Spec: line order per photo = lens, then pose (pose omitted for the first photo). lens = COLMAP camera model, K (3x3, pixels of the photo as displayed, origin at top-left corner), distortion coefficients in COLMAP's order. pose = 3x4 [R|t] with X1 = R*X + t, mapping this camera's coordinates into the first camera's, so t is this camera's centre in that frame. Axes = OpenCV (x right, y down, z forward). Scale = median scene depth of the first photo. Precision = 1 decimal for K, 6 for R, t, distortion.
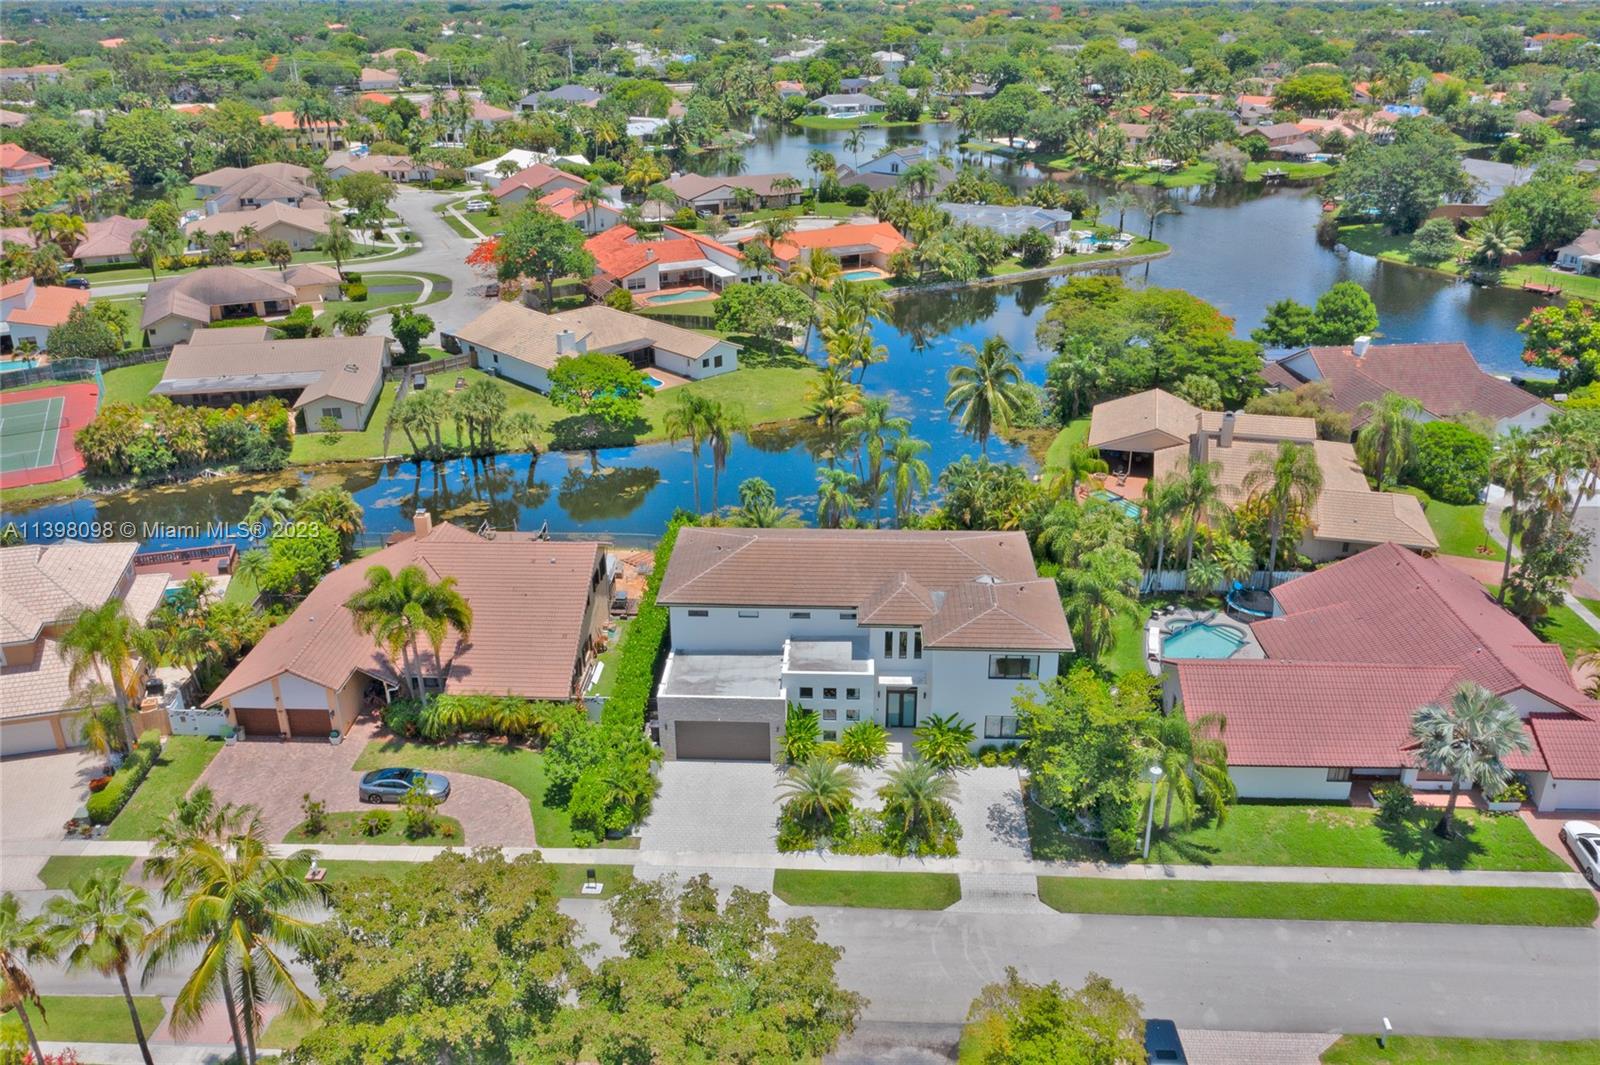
lens RADIAL K [[1293.3, 0, 798.8], [0, 1293.3, 533.0], [0, 0, 1]] dist [0.014228, 0.006060]
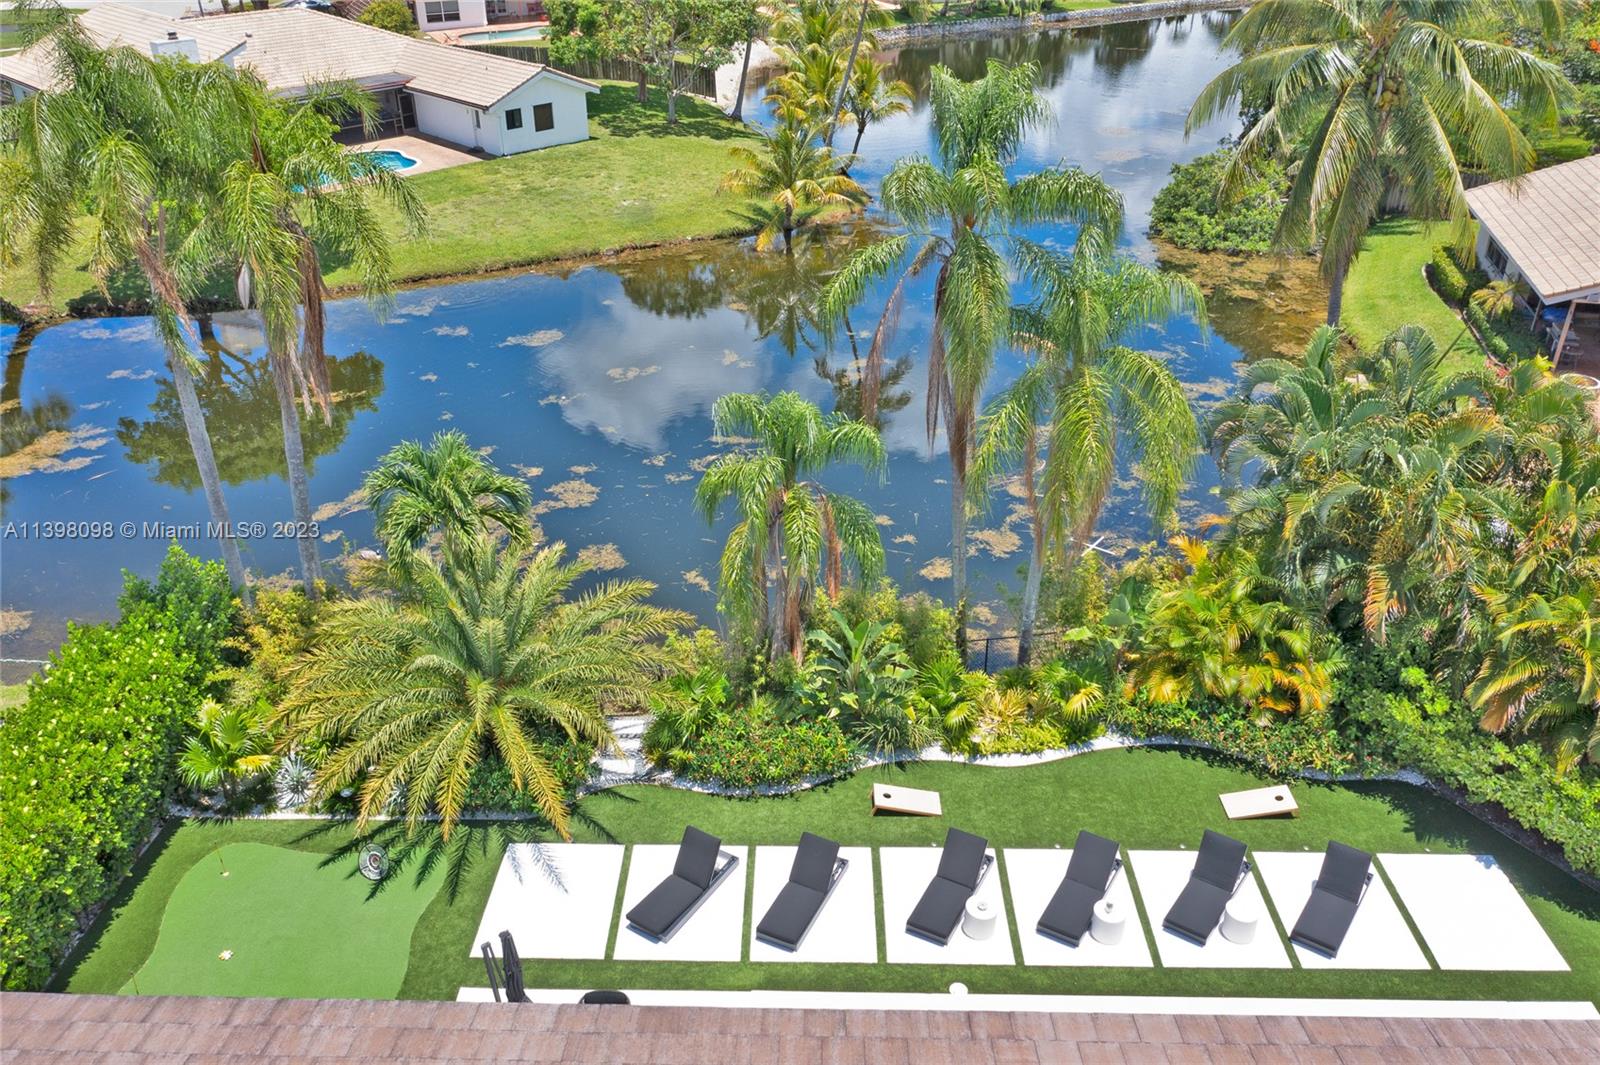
lens RADIAL K [[1293.3, 0, 803.9], [0, 1293.3, 531.2], [0, 0, 1]] dist [0.014228, 0.006060]
pose [[0.999681, -0.011435, 0.022505, 0.017861], [0.008913, 0.993986, 0.109143, -0.035652], [-0.023617, -0.108907, 0.993771, 0.523702]]
